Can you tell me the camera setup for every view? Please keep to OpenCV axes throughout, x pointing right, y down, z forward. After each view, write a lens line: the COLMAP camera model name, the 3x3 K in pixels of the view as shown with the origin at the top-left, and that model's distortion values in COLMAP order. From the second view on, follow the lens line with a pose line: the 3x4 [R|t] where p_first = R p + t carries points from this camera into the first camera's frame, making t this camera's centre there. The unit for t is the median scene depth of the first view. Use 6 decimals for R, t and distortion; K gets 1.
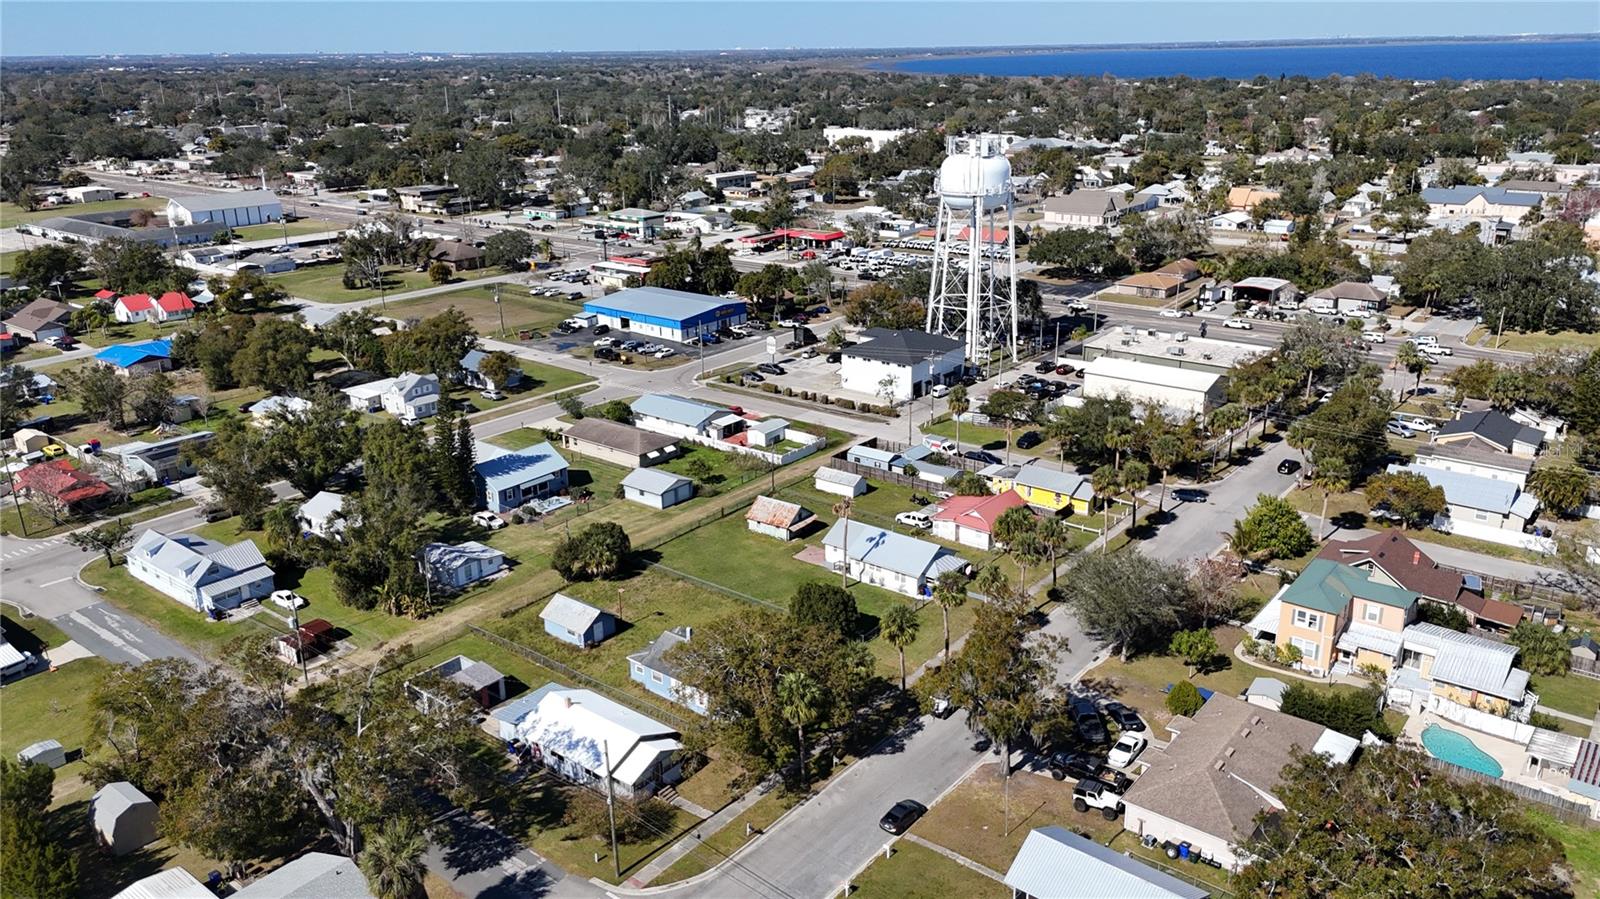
lens RADIAL K [[1172.0, 0, 801.1], [0, 1172.0, 445.1], [0, 0, 1]] dist [0.093028, -0.099585]
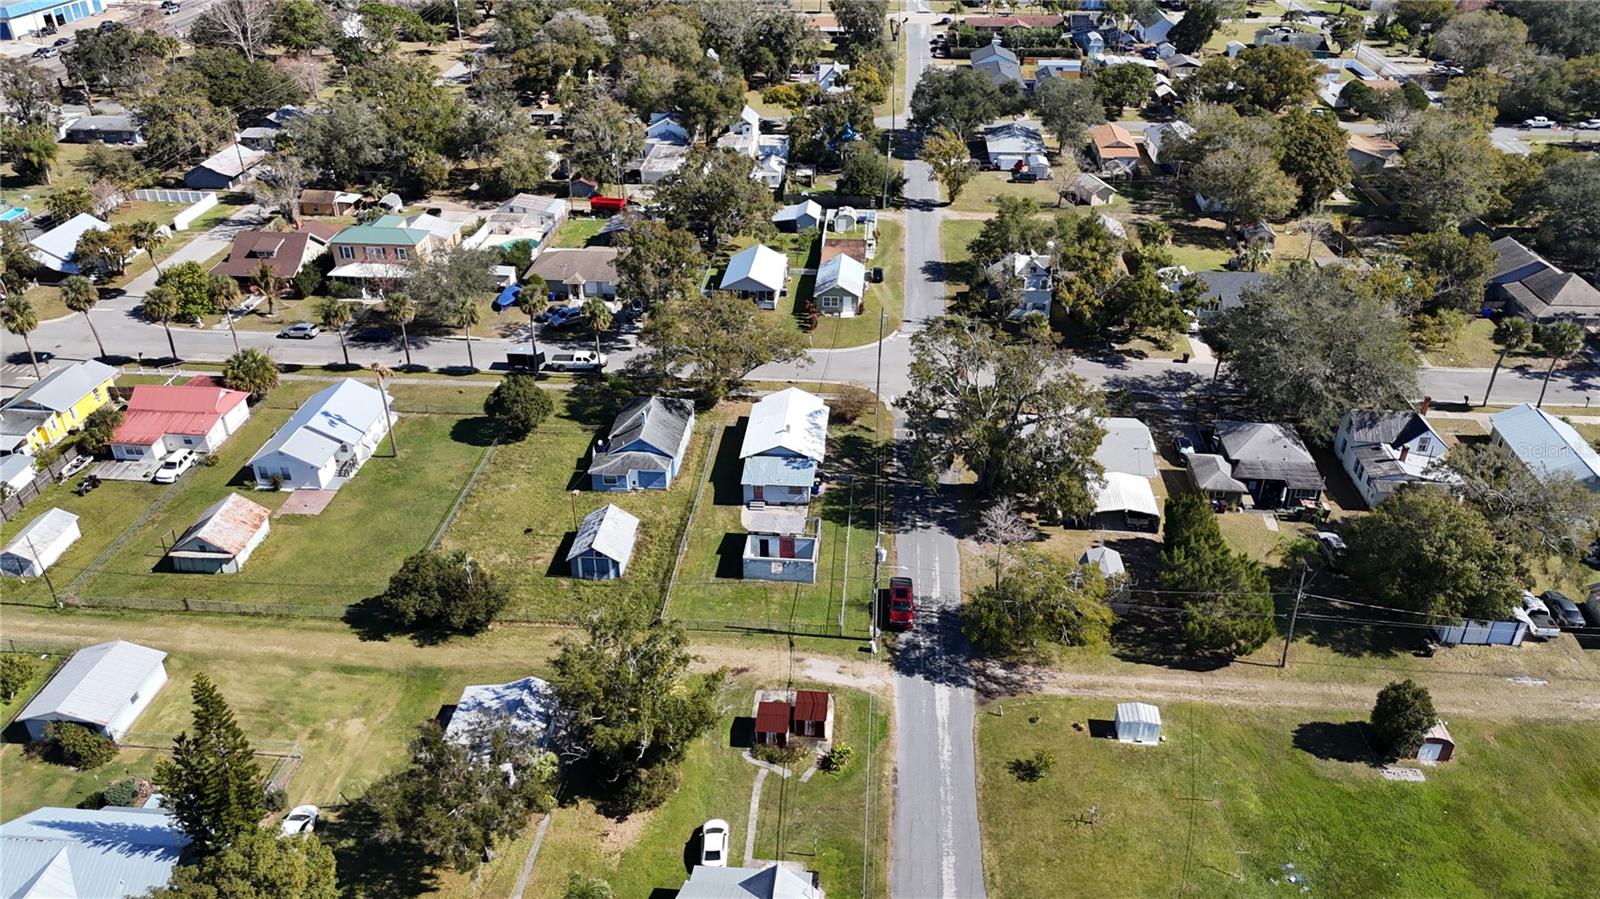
lens RADIAL K [[1171.6, 0, 800.0], [0, 1171.6, 449.5], [0, 0, 1]] dist [0.078639, -0.072230]
pose [[-0.559049, -0.402906, 0.724659, -0.684513], [0.277312, 0.732801, 0.621369, -0.311712], [-0.781385, 0.548333, -0.297941, 0.884054]]
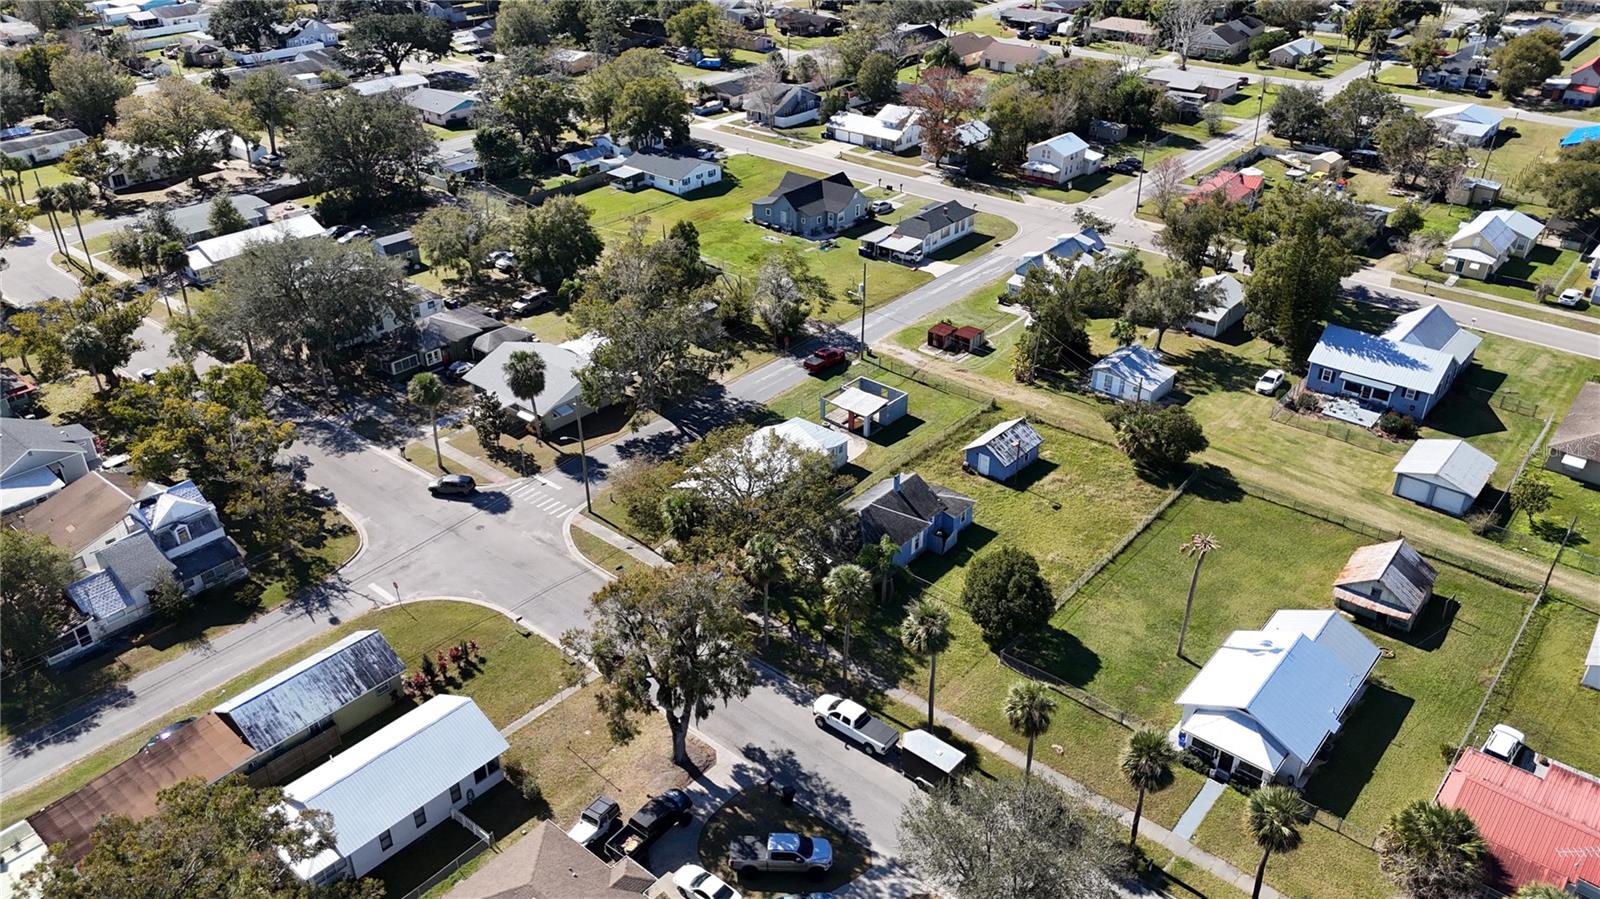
lens RADIAL K [[1172.0, 0, 801.1], [0, 1172.0, 445.1], [0, 0, 1]] dist [0.093028, -0.099585]
pose [[-0.026485, 0.508014, -0.860942, 0.480675], [-0.320500, 0.811464, 0.488678, -0.200109], [0.946878, 0.288874, 0.141327, 0.577782]]
